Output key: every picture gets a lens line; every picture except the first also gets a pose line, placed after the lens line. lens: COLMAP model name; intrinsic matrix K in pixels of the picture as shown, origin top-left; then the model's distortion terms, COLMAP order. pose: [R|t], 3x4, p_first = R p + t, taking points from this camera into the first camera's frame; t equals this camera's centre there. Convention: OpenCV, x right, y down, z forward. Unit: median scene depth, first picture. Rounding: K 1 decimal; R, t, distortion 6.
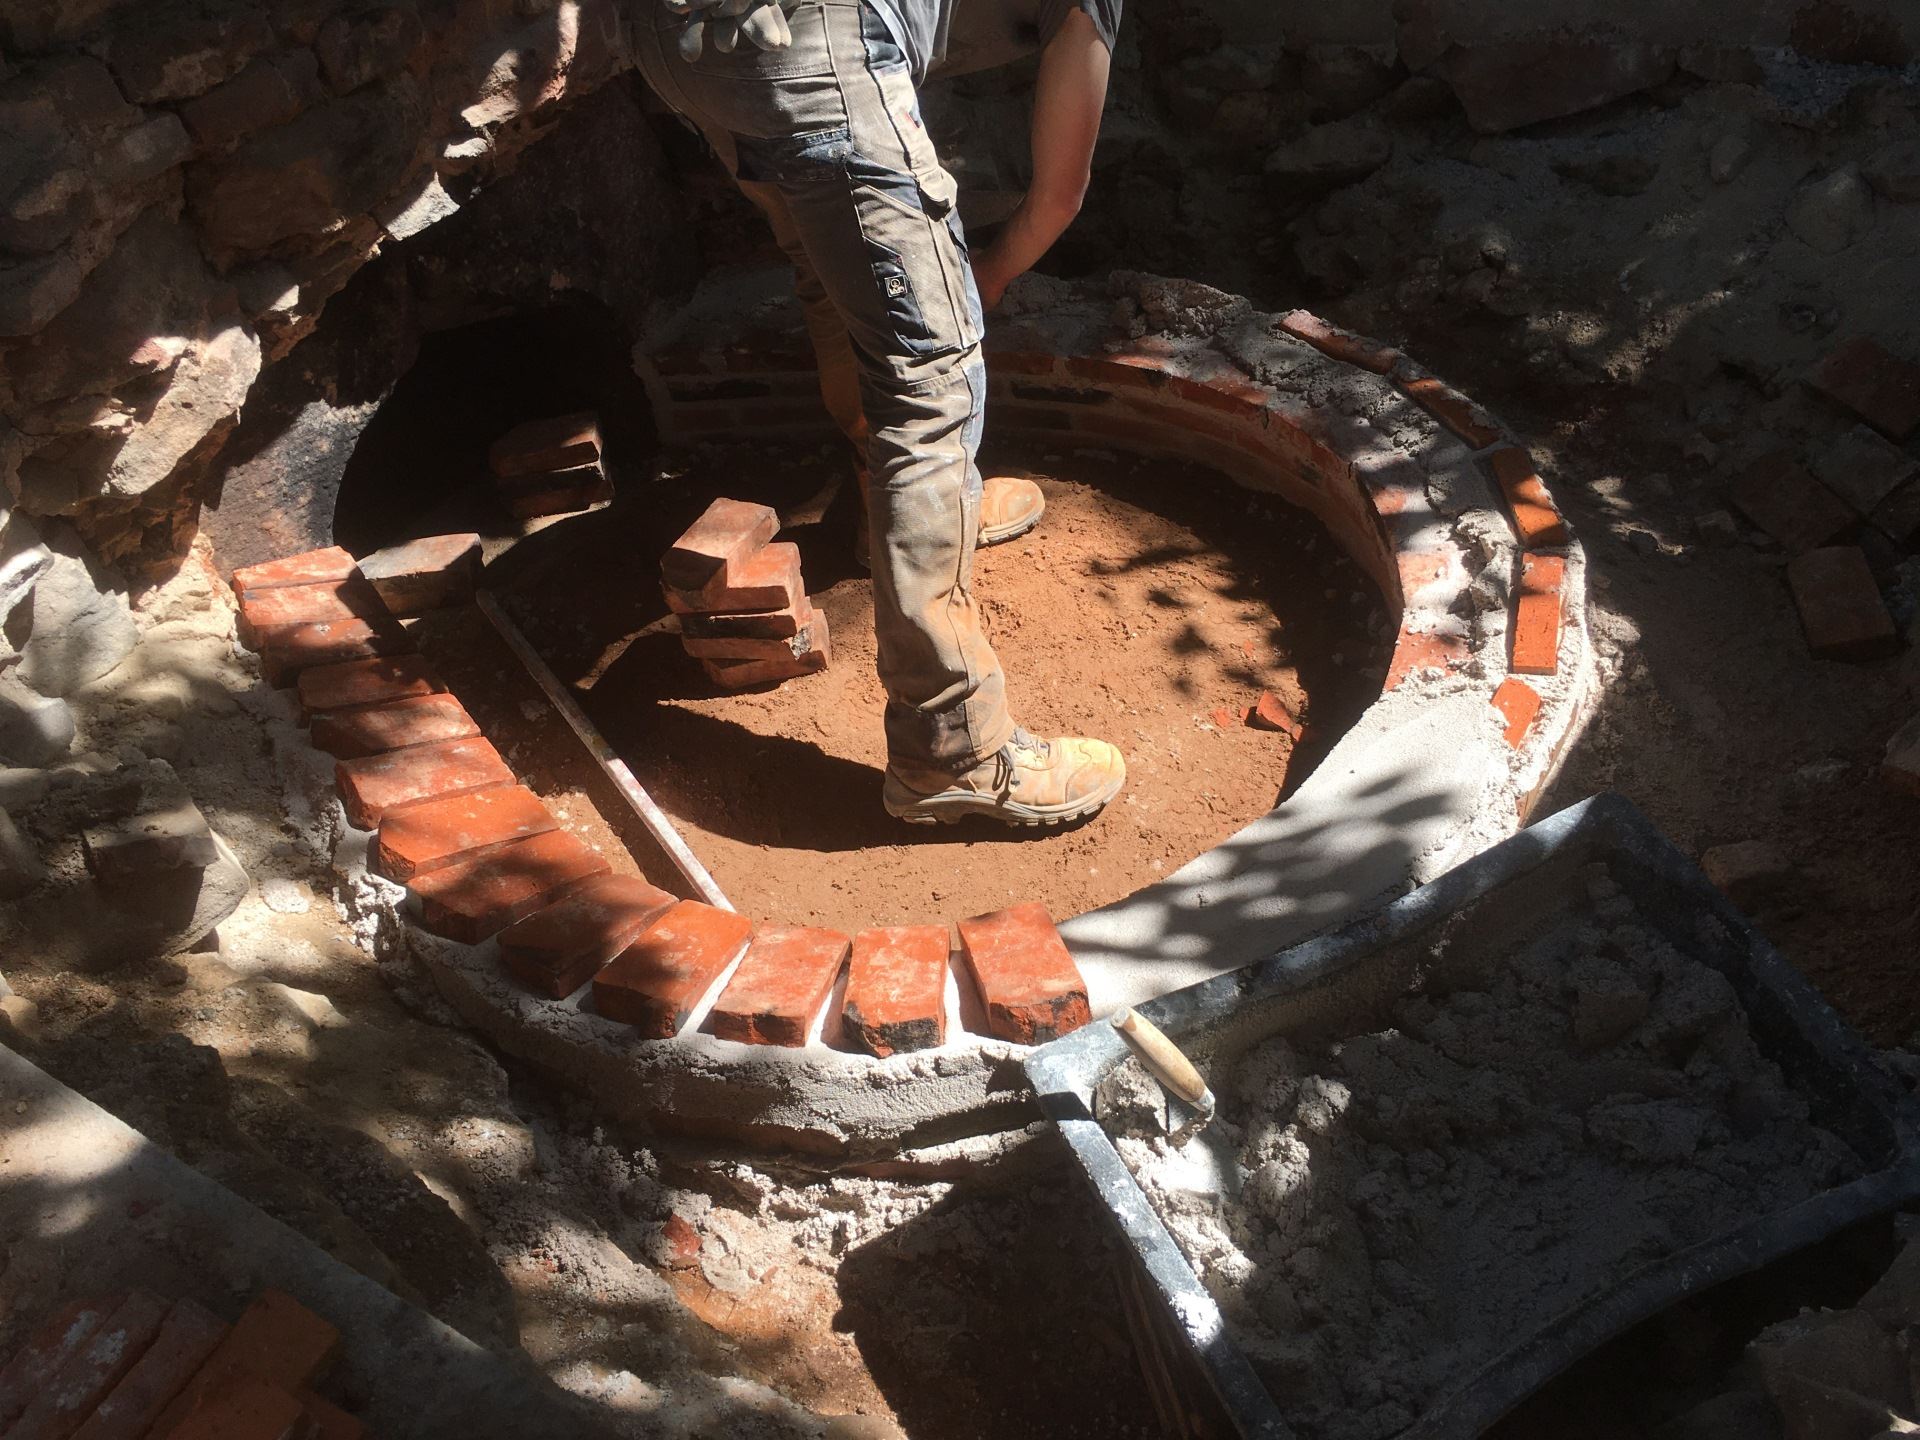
lens RADIAL K [[1648.8, 0, 973.5], [0, 1648.8, 725.3], [0, 0, 1]] dist [0.056577, -0.097069]
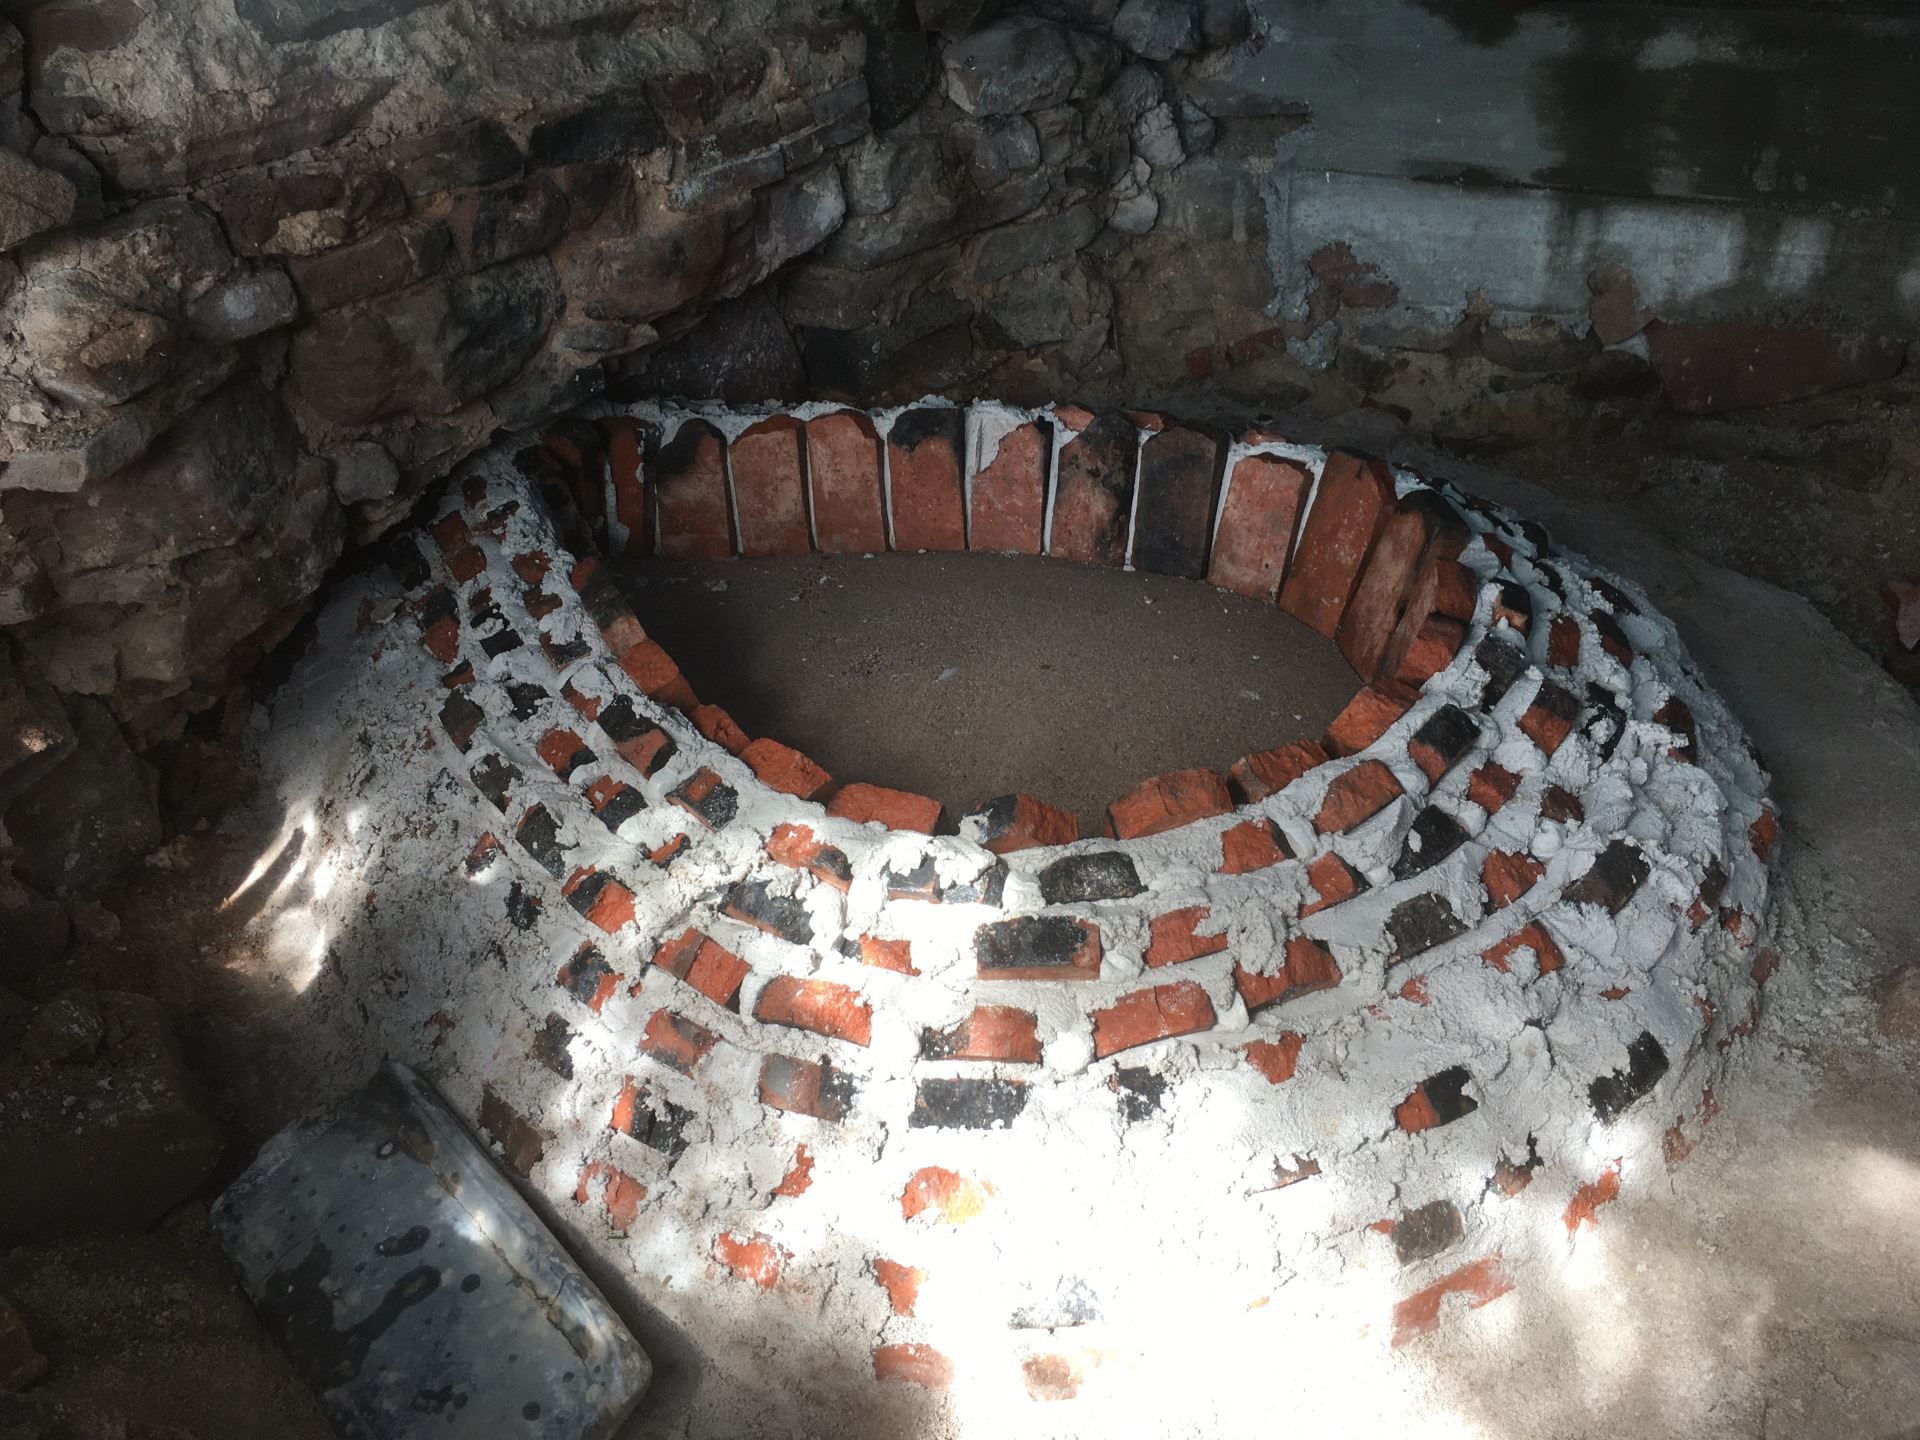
lens RADIAL K [[1628.8, 0, 962.8], [0, 1628.8, 713.0], [0, 0, 1]] dist [0.071215, -0.105296]
pose [[0.994467, 0.090260, -0.053750, -0.028599], [-0.096952, 0.985567, -0.138772, -0.029087], [0.040449, 0.143215, 0.988865, 0.110478]]
